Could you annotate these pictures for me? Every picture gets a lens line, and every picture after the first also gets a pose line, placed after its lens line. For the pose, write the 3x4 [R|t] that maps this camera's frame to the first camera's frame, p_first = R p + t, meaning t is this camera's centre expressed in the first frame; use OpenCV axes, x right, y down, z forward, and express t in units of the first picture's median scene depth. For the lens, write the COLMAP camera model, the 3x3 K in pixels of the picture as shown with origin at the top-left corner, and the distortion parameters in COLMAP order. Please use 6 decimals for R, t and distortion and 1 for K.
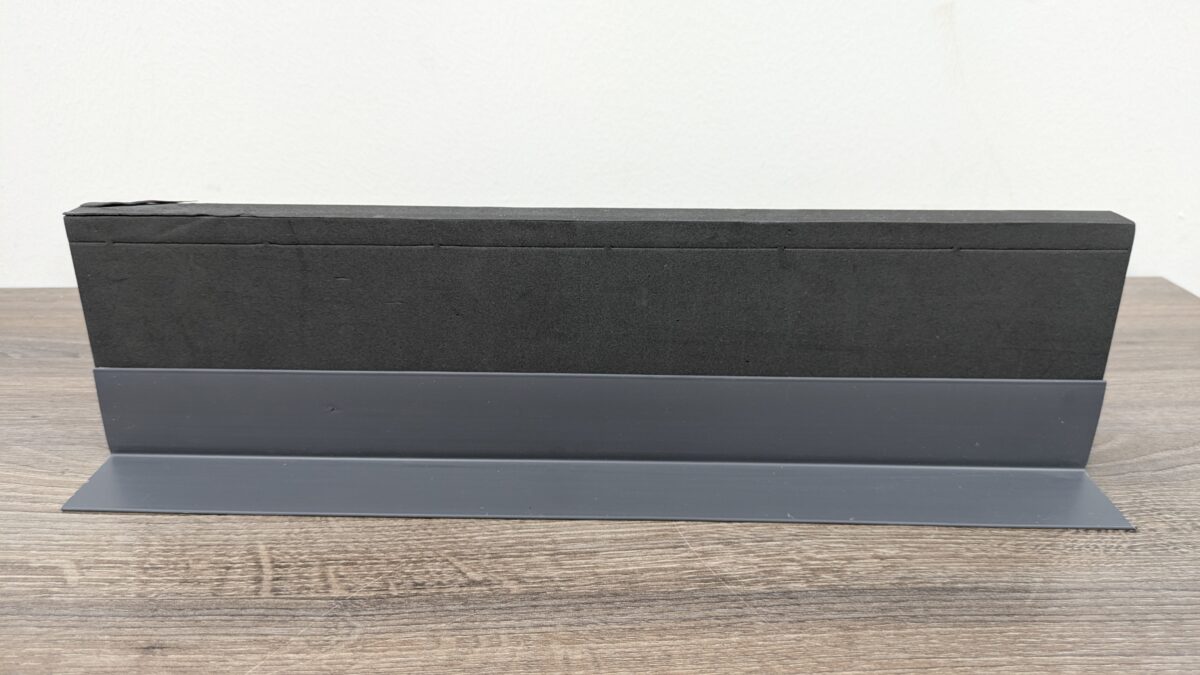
lens RADIAL K [[939.5, 0, 591.8], [0, 939.5, 330.2], [0, 0, 1]] dist [-0.007051, -0.012809]
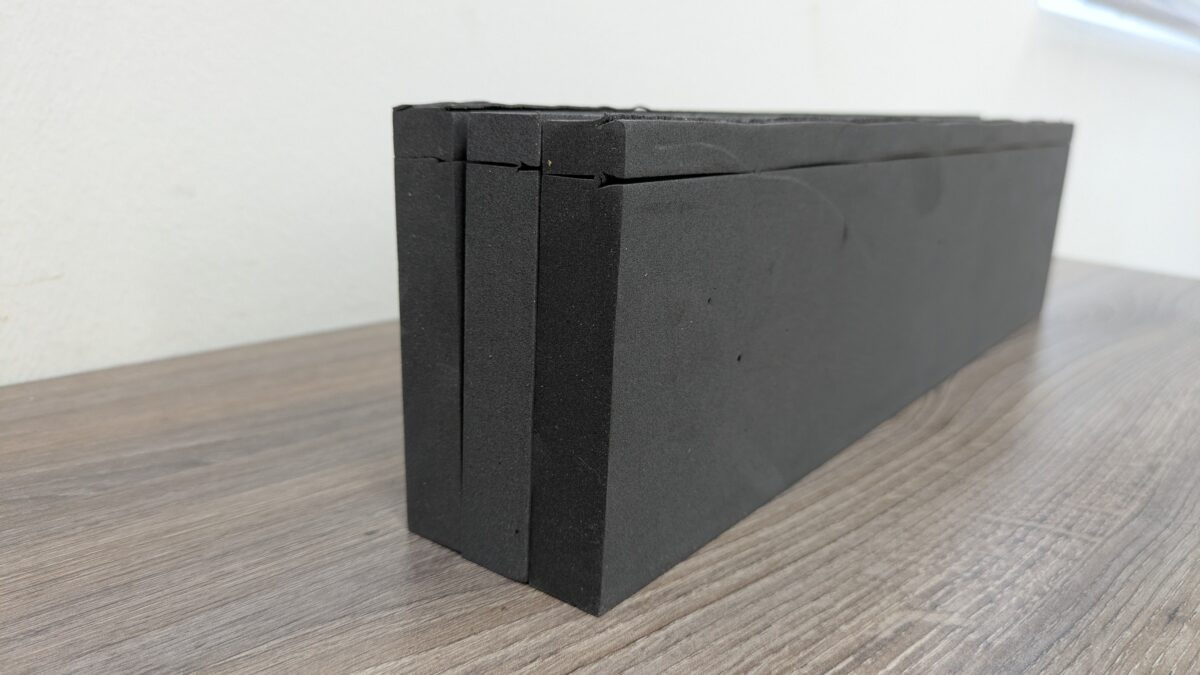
lens RADIAL K [[993.6, 0, 604.3], [0, 993.6, 337.2], [0, 0, 1]] dist [-0.034059, 0.005267]
pose [[0.692165, -0.145689, 0.706882, -1.150260], [0.244107, 0.968951, -0.039323, 0.053986], [-0.679205, 0.199773, 0.706237, 0.660879]]
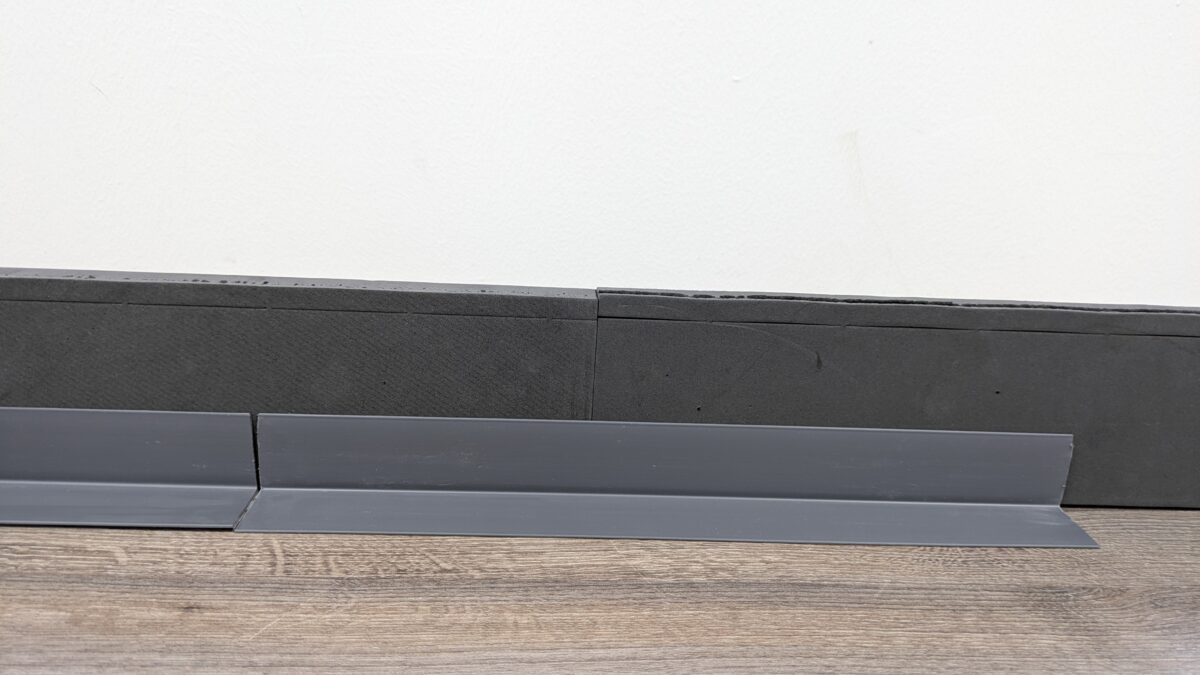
lens RADIAL K [[939.5, 0, 599.6], [0, 939.5, 343.1], [0, 0, 1]] dist [-0.007051, -0.012809]
pose [[0.998632, 0.033412, 0.040232, 0.021389], [-0.029813, 0.995767, -0.086941, 0.067351], [-0.042966, 0.085622, 0.995401, -0.298788]]
